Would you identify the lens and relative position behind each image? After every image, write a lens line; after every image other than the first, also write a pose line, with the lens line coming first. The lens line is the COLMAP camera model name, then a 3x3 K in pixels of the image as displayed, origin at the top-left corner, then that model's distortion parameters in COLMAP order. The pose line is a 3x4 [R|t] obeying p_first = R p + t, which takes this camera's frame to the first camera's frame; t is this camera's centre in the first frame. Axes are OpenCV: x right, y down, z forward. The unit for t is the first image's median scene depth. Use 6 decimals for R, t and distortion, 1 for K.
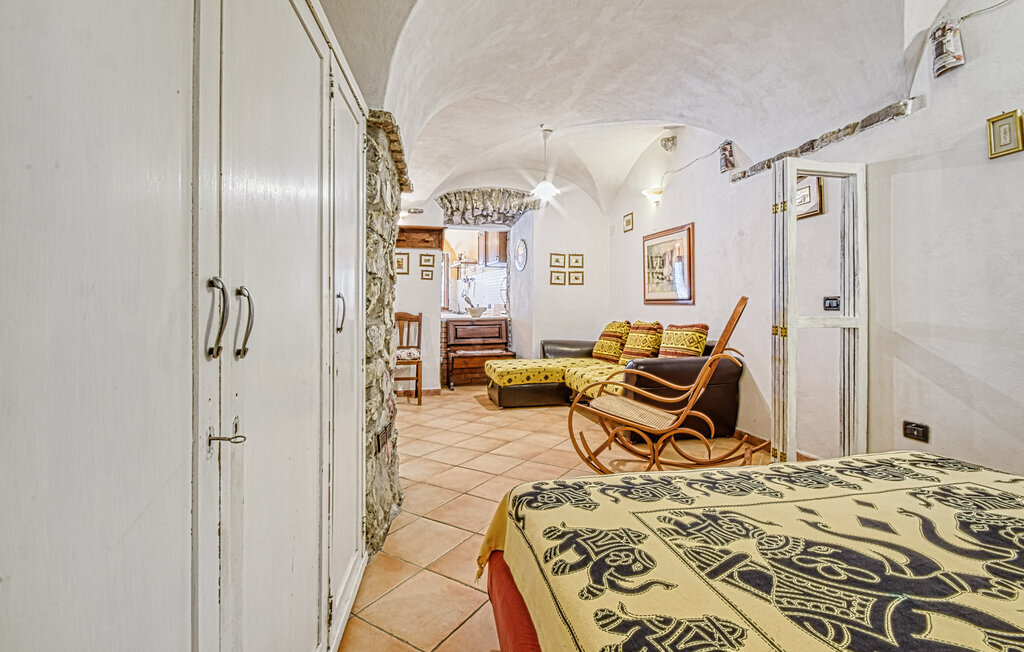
lens RADIAL K [[472.6, 0, 512.0], [0, 472.6, 305.7], [0, 0, 1]] dist [0.000217, -0.006008]
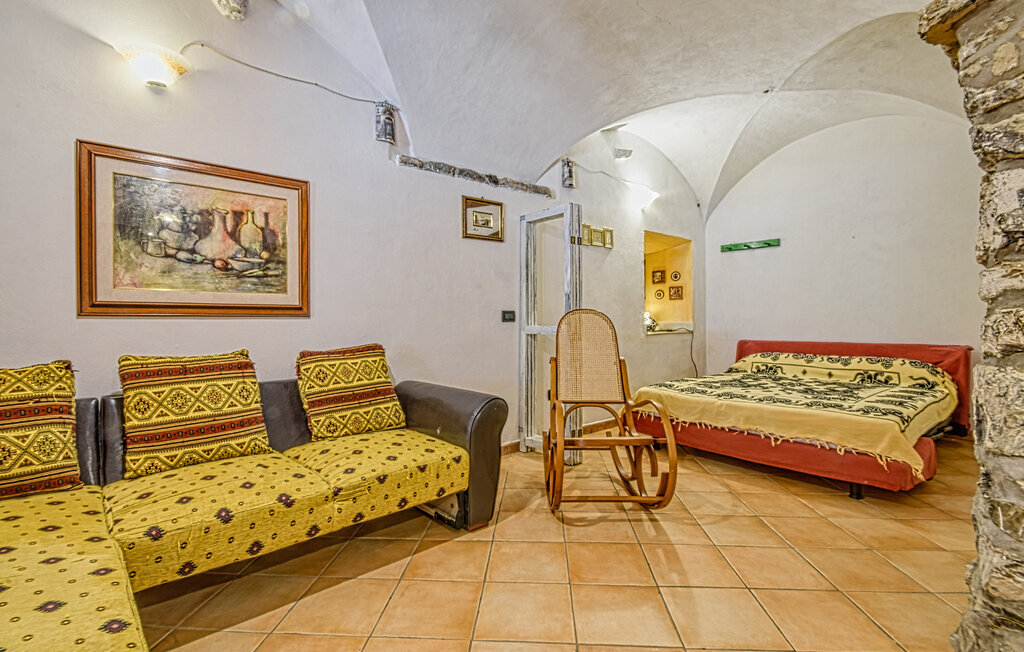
lens RADIAL K [[462.4, 0, 512.0], [0, 462.4, 326.0], [0, 0, 1]] dist [0.002318, -0.010602]
pose [[-0.489985, -0.007255, 0.871701, -0.204592], [0.006014, 0.999913, 0.011702, 0.003720], [-0.871710, 0.010977, -0.489899, 0.803381]]
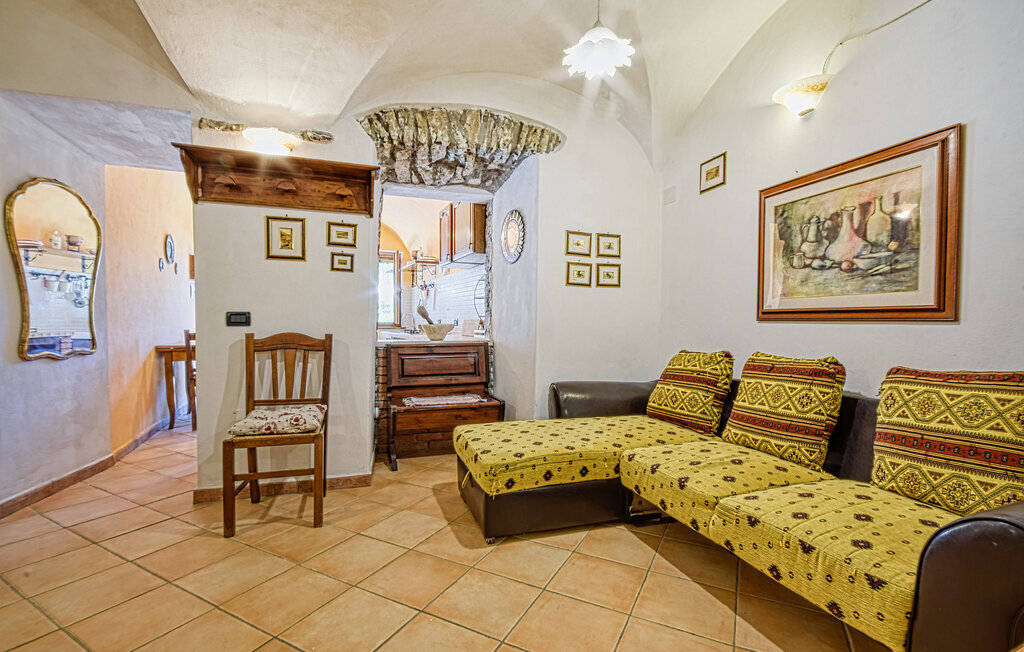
lens RADIAL K [[454.8, 0, 514.5], [0, 454.8, 340.7], [0, 0, 1]] dist [0.001148, -0.008613]
pose [[0.995801, 0.001543, 0.091535, -0.034791], [-0.005179, 0.999206, 0.039502, 0.001264], [-0.091401, -0.039811, 0.995018, 0.476951]]
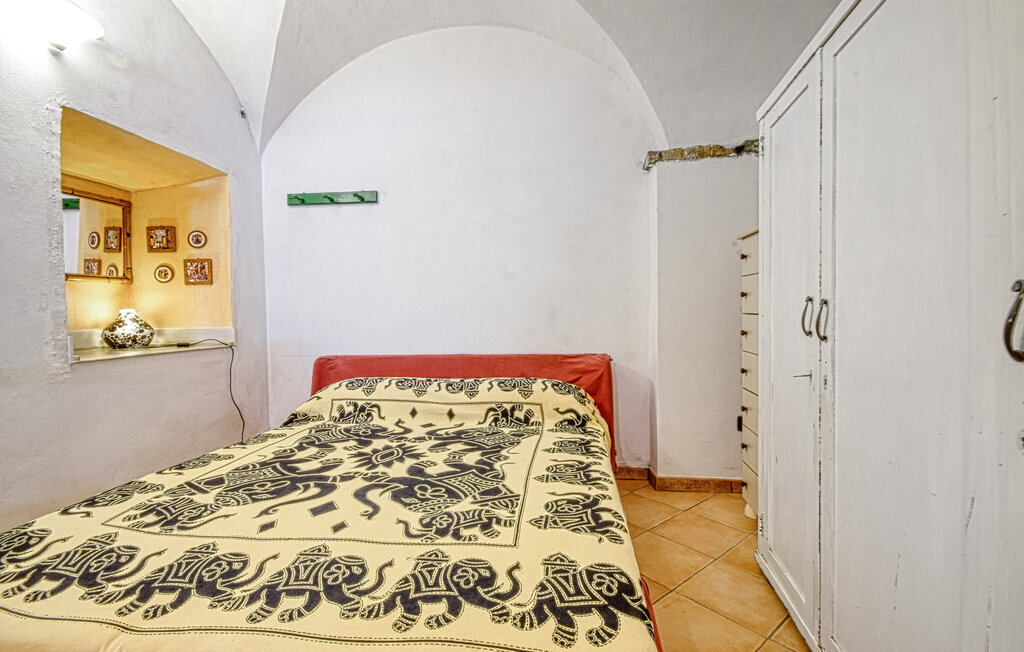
lens RADIAL K [[462.4, 0, 512.0], [0, 462.4, 326.0], [0, 0, 1]] dist [0.002318, -0.010602]
pose [[-0.952843, 0.008191, 0.303352, -0.001696], [0.015844, 0.999615, 0.022776, 0.000670], [-0.303048, 0.026509, -0.952606, 0.400790]]
